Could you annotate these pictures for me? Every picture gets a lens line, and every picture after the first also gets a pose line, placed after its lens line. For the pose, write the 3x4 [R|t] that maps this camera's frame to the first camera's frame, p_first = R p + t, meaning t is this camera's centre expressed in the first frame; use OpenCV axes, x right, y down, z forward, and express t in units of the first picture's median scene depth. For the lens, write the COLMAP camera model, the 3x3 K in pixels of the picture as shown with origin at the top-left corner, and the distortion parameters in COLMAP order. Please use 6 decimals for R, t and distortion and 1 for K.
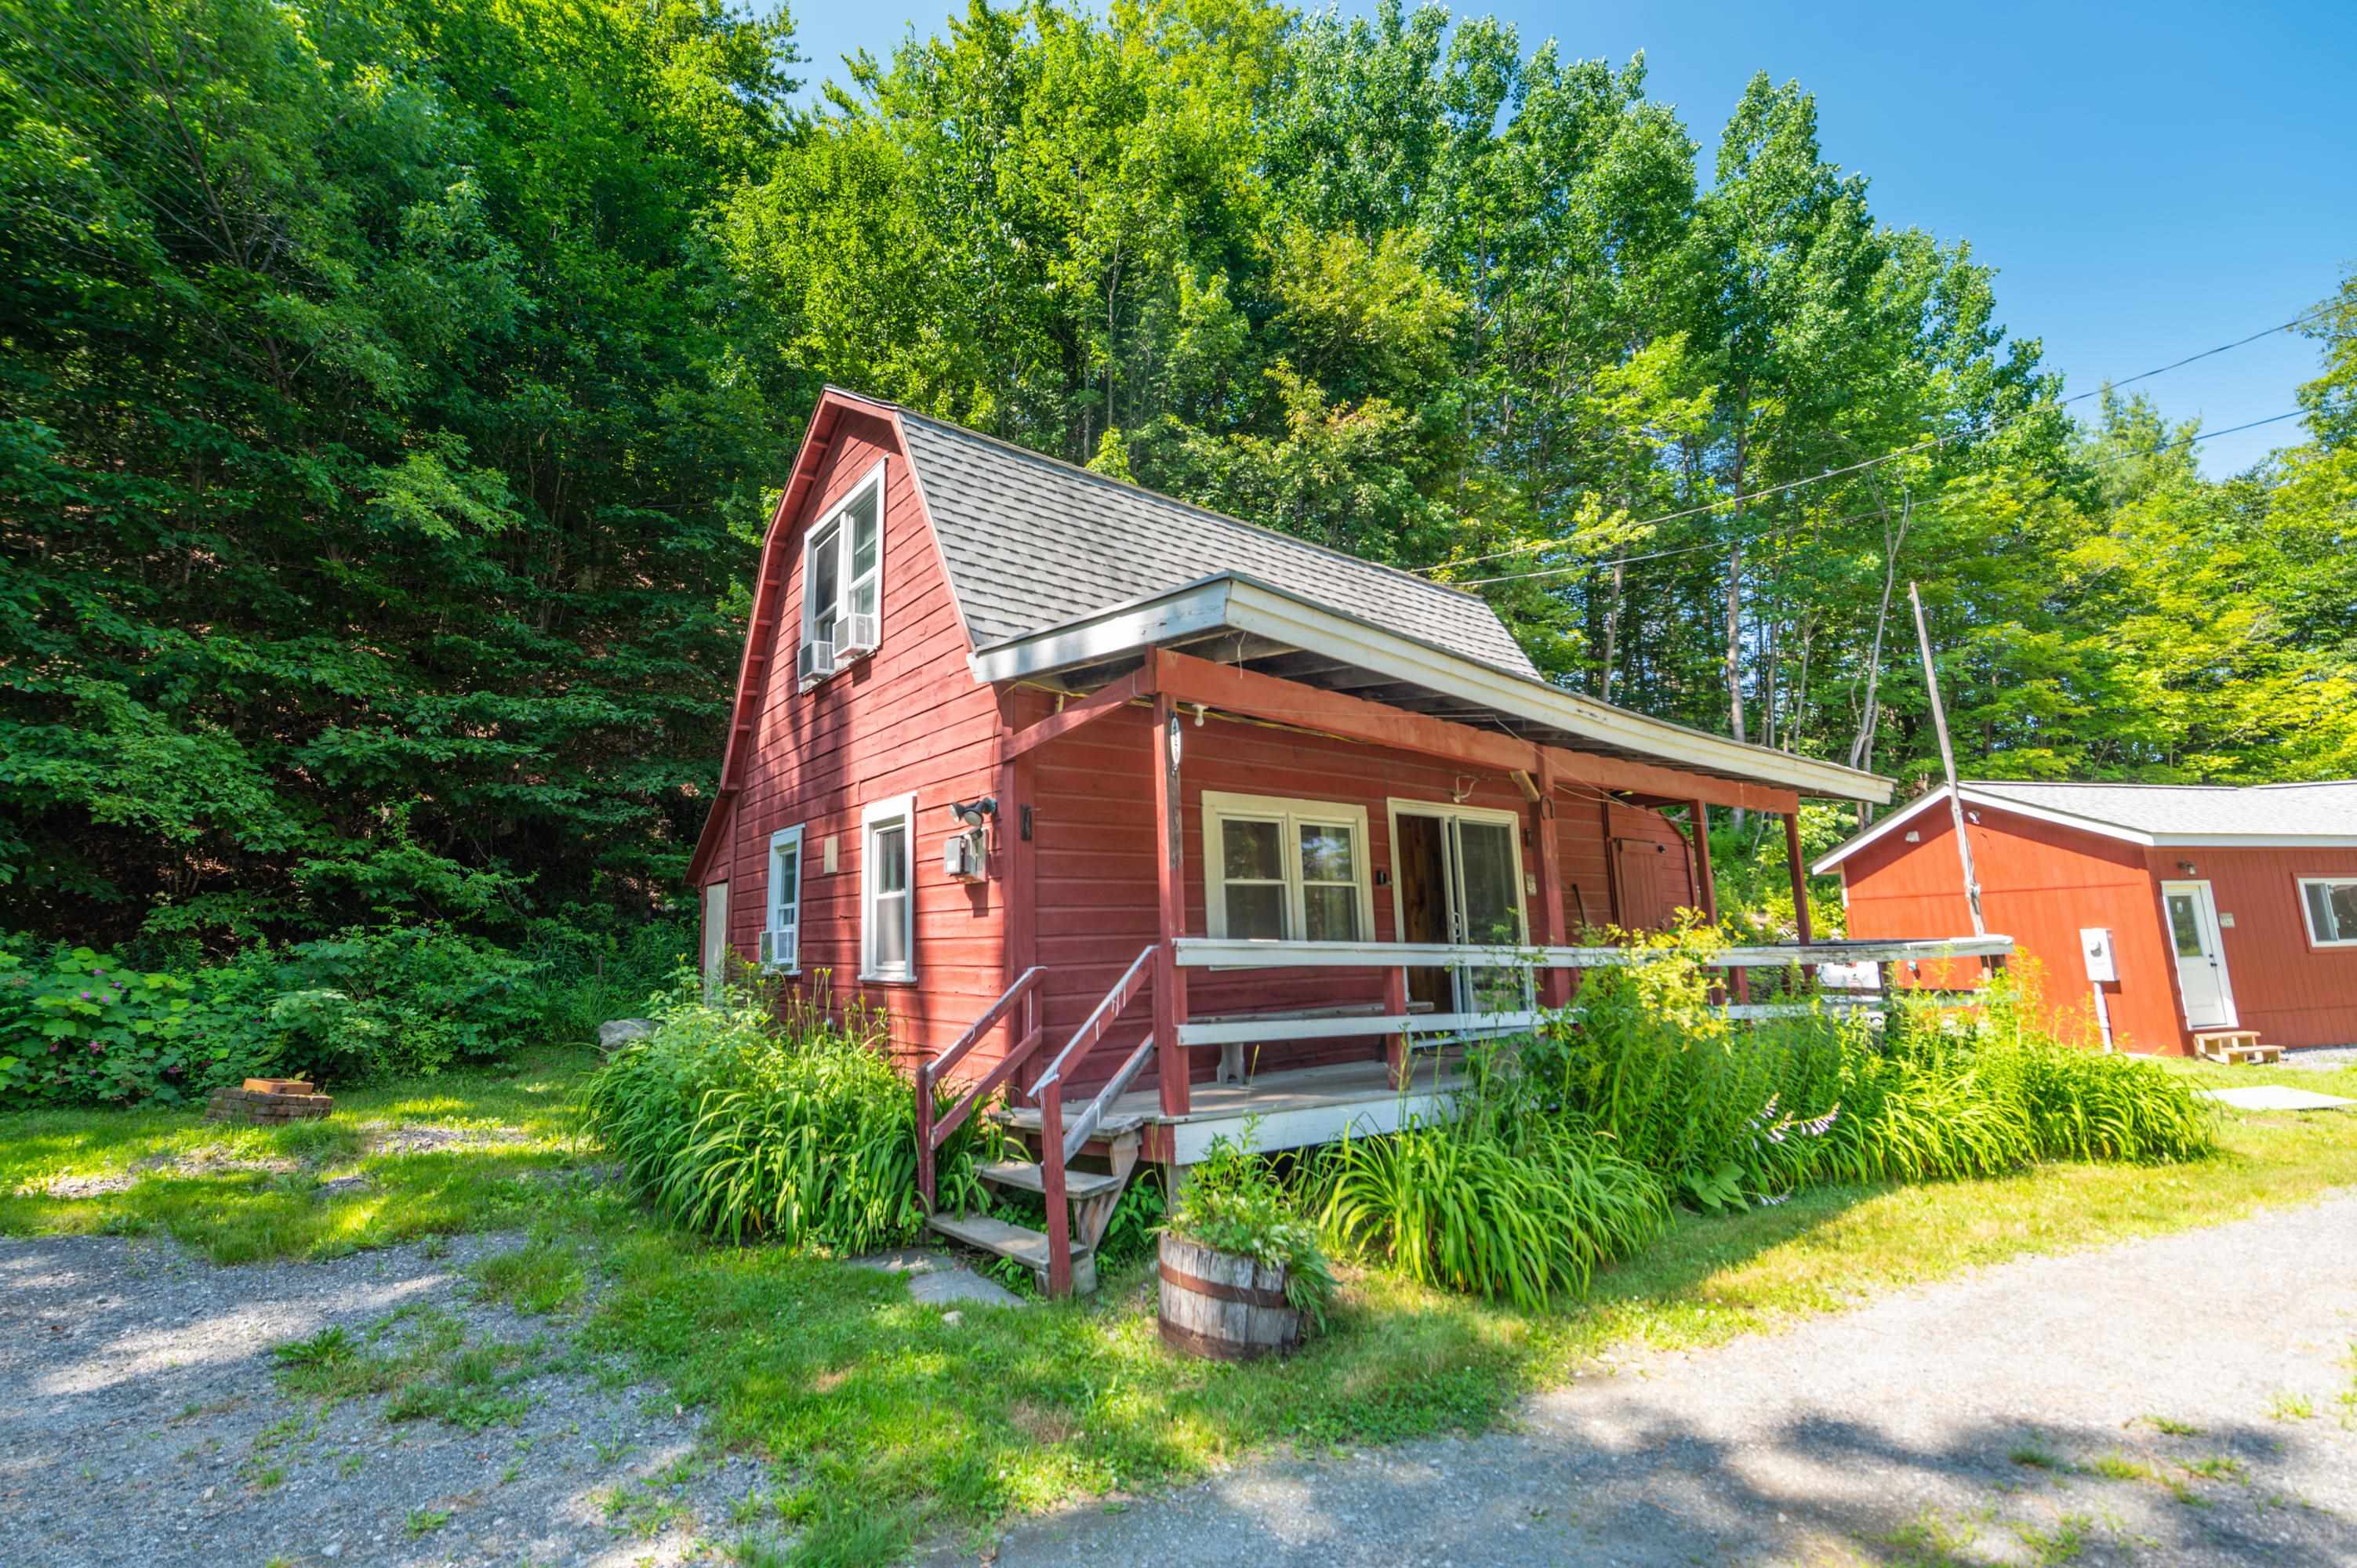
lens RADIAL K [[1011.5, 0, 1177.2], [0, 1011.5, 766.4], [0, 0, 1]] dist [-0.002528, -0.000920]
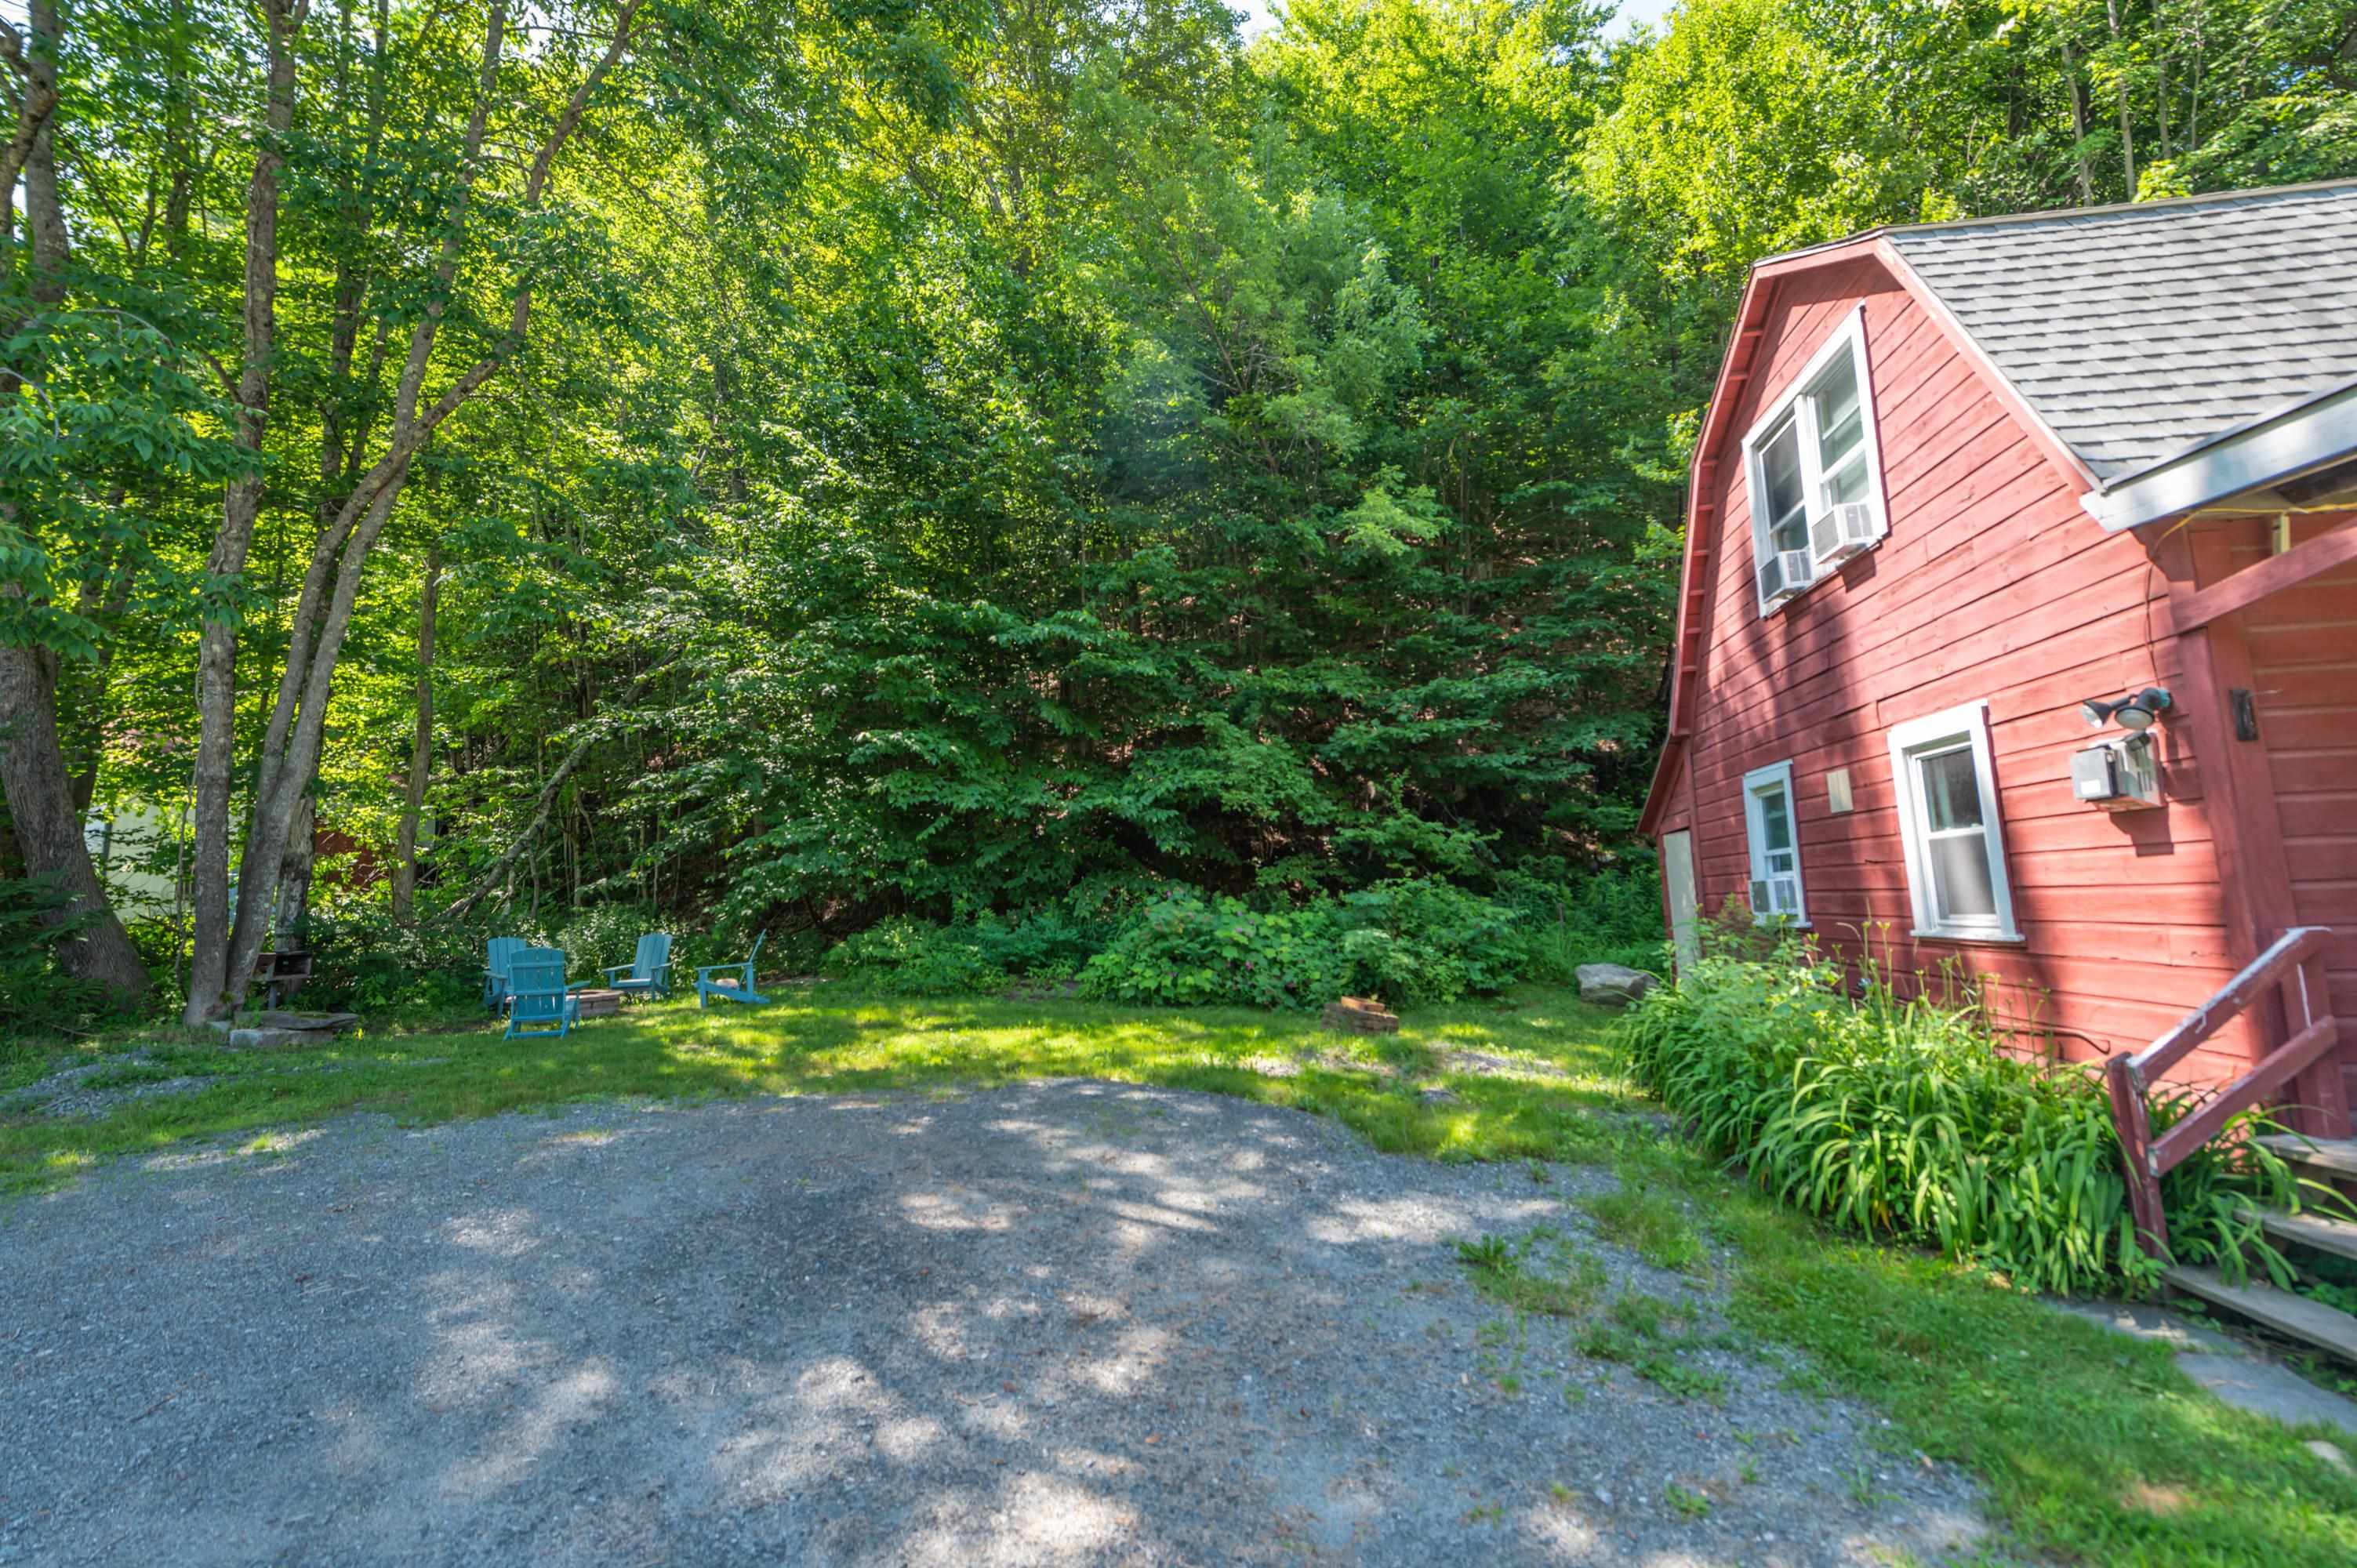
lens RADIAL K [[937.5, 0, 1176.5], [0, 937.5, 776.0], [0, 0, 1]] dist [-0.007611, -0.000596]
pose [[0.672687, -0.092476, -0.734125, -0.142576], [0.129854, 0.991516, -0.005913, 0.005959], [0.728443, -0.091351, 0.678988, 0.046403]]
